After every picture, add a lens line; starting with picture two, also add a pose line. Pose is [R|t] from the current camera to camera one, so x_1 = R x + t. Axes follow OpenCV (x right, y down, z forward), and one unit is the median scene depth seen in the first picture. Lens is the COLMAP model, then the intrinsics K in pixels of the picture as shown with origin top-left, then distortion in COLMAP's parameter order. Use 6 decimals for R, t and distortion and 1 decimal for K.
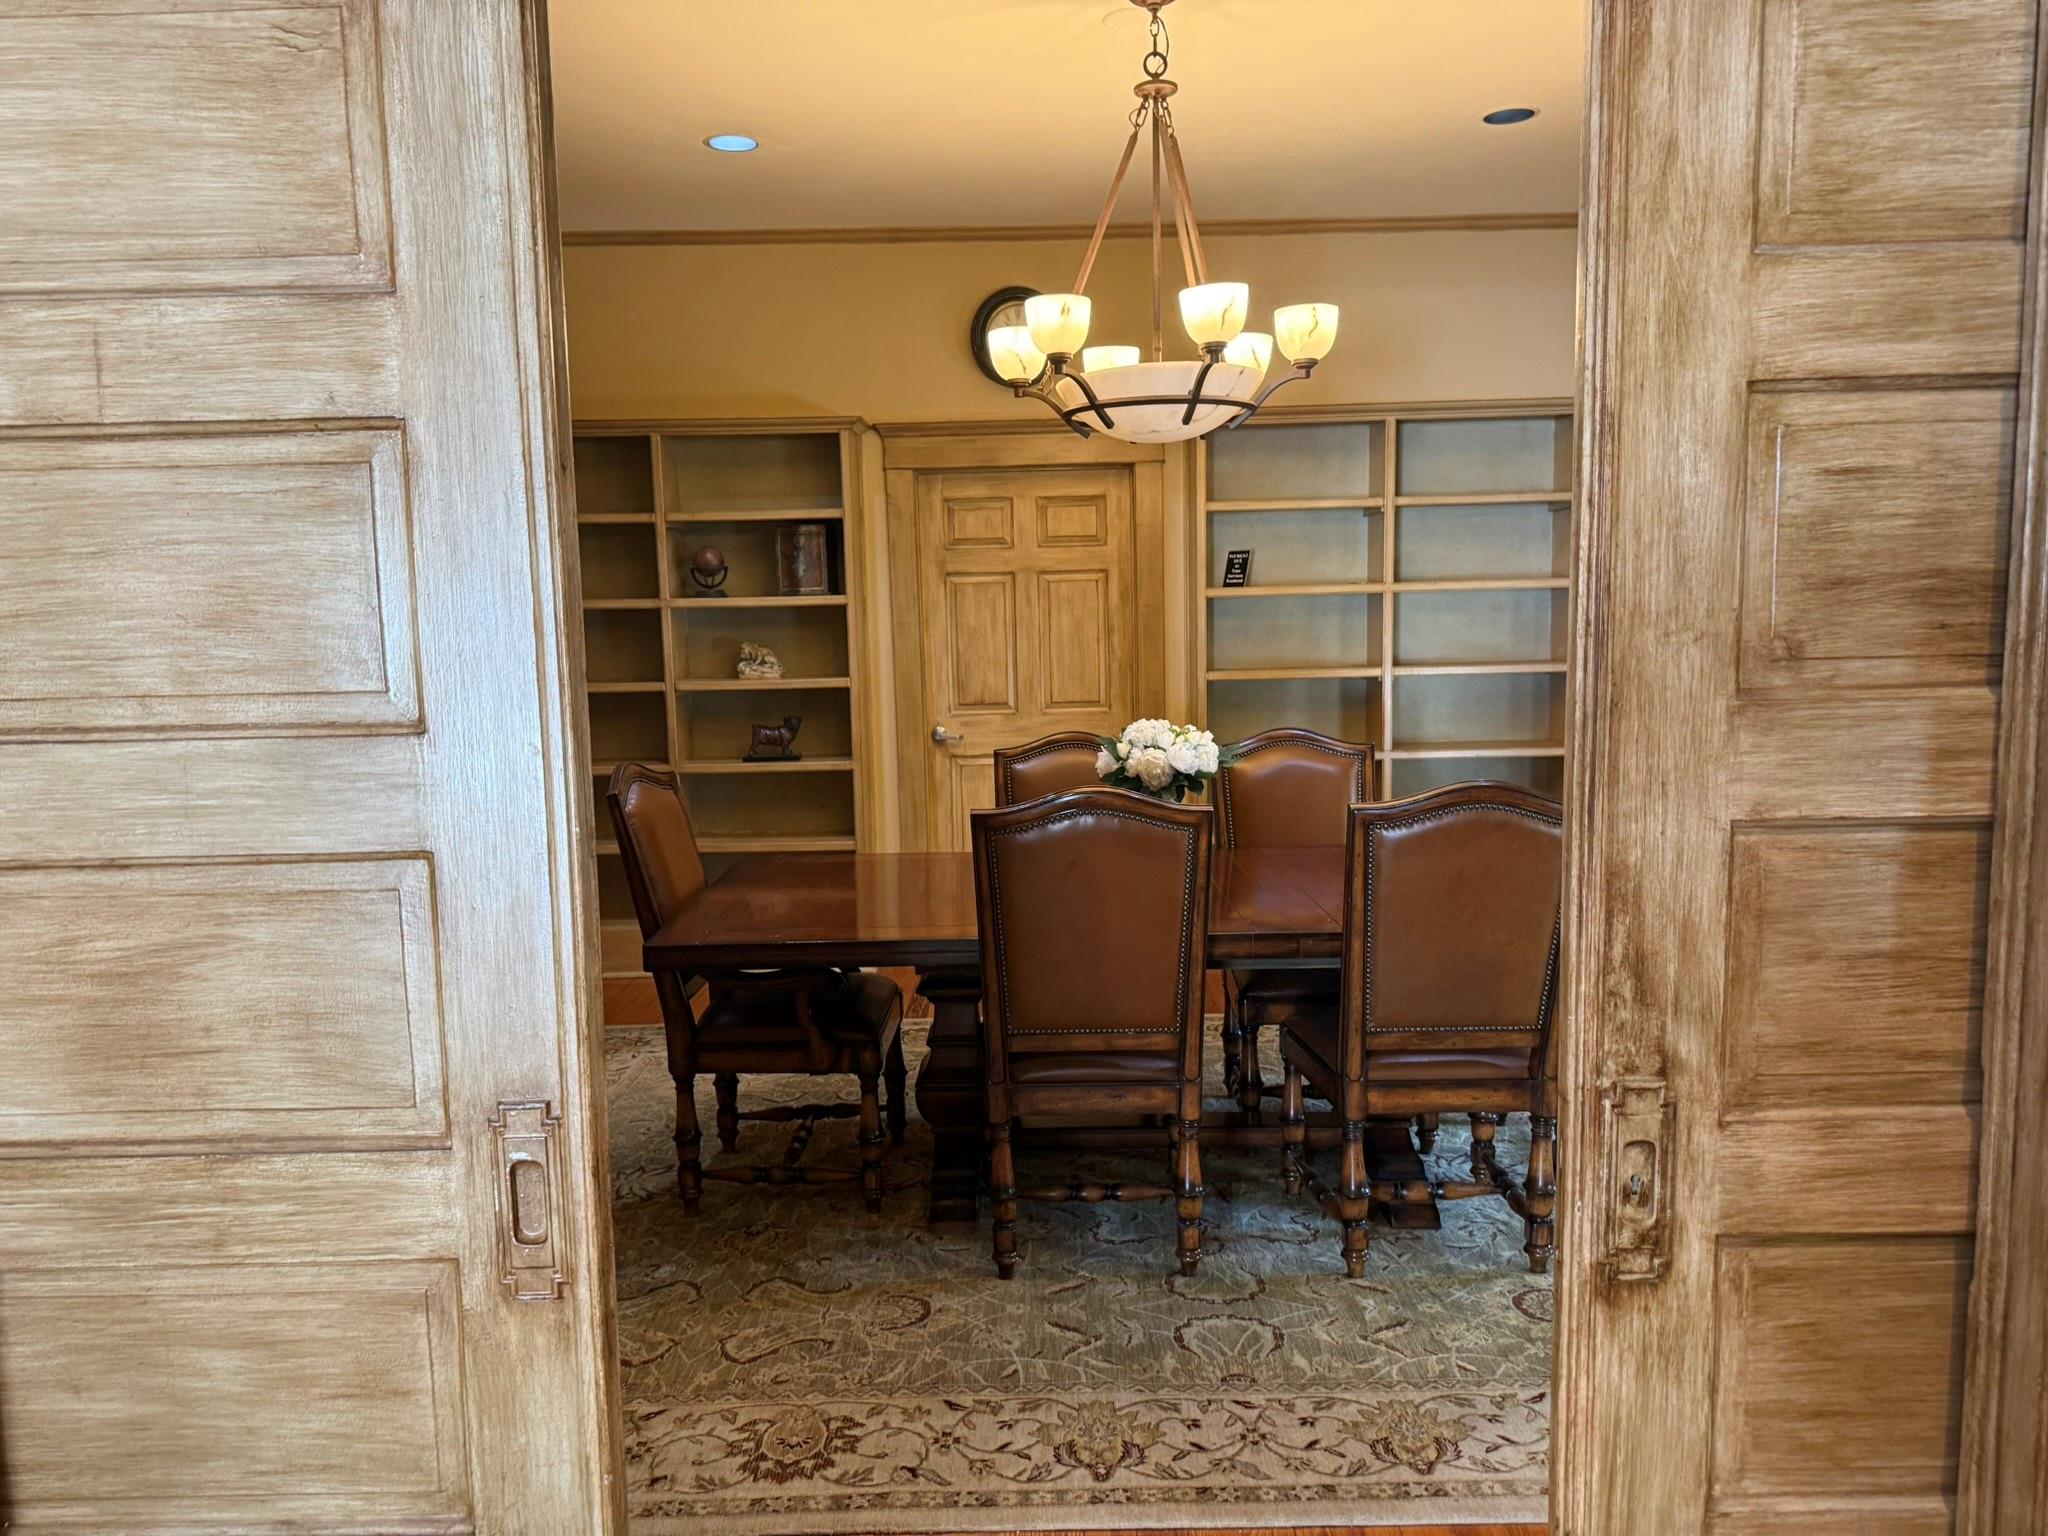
lens RADIAL K [[1453.1, 0, 1018.6], [0, 1453.1, 764.9], [0, 0, 1]] dist [0.026205, -0.031000]
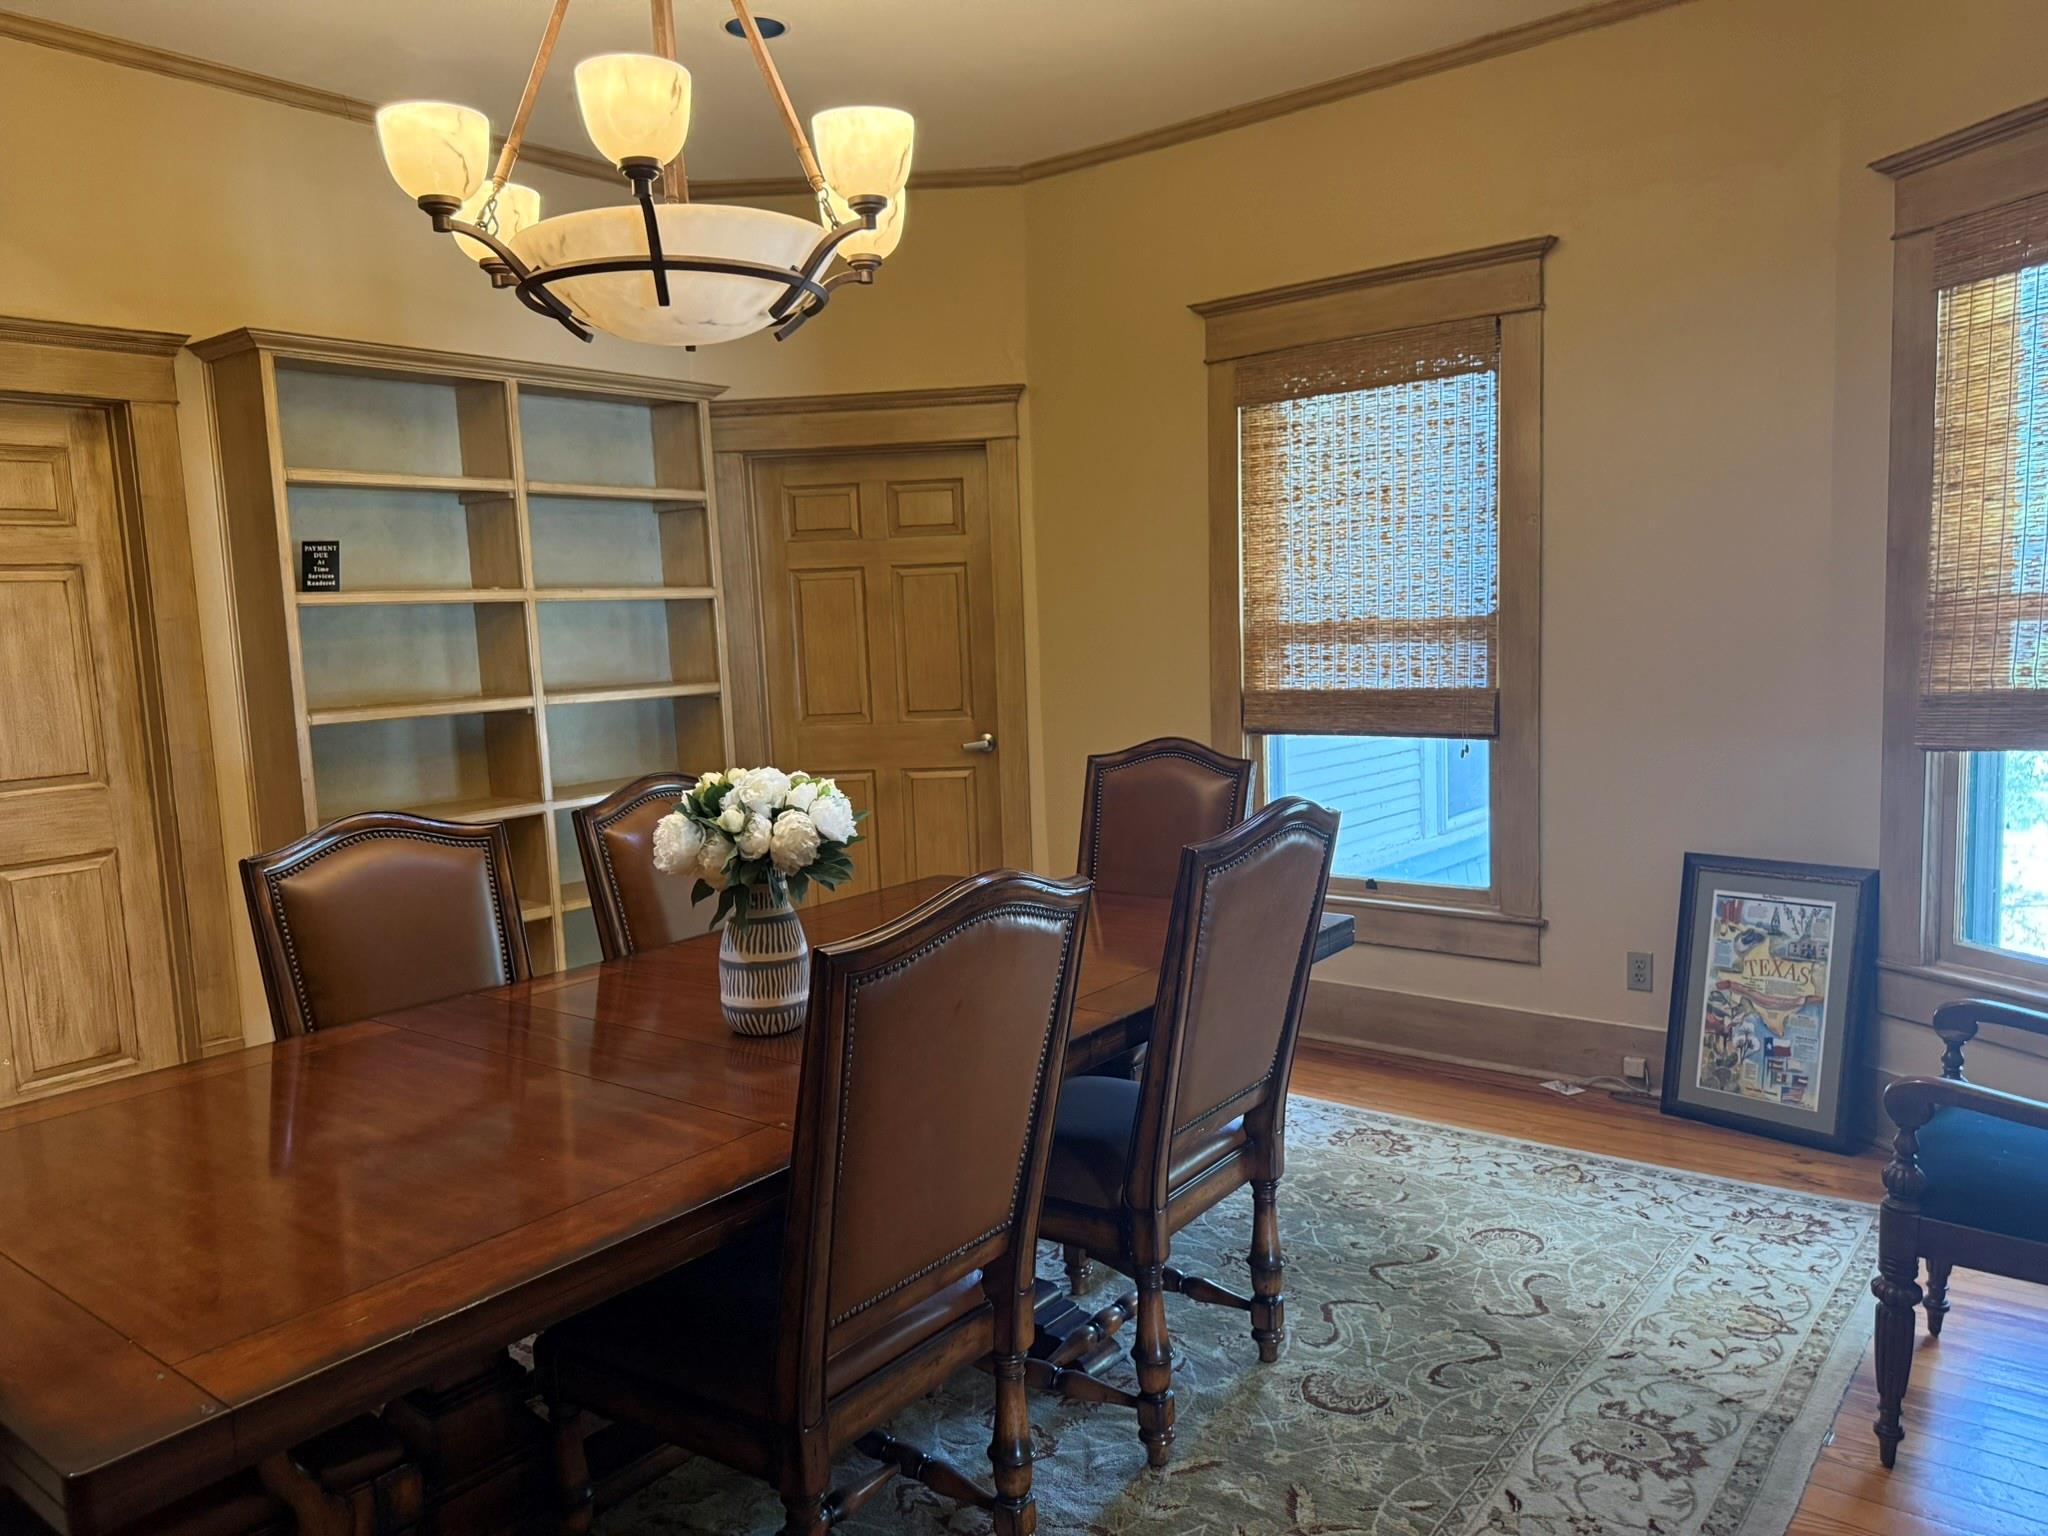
lens RADIAL K [[1453.1, 0, 1034.2], [0, 1453.1, 777.8], [0, 0, 1]] dist [0.026205, -0.031000]
pose [[0.600452, -0.088116, 0.794791, -0.208238], [0.102364, 0.994203, 0.032891, -0.021290], [-0.793082, 0.061608, 0.605991, 0.303631]]
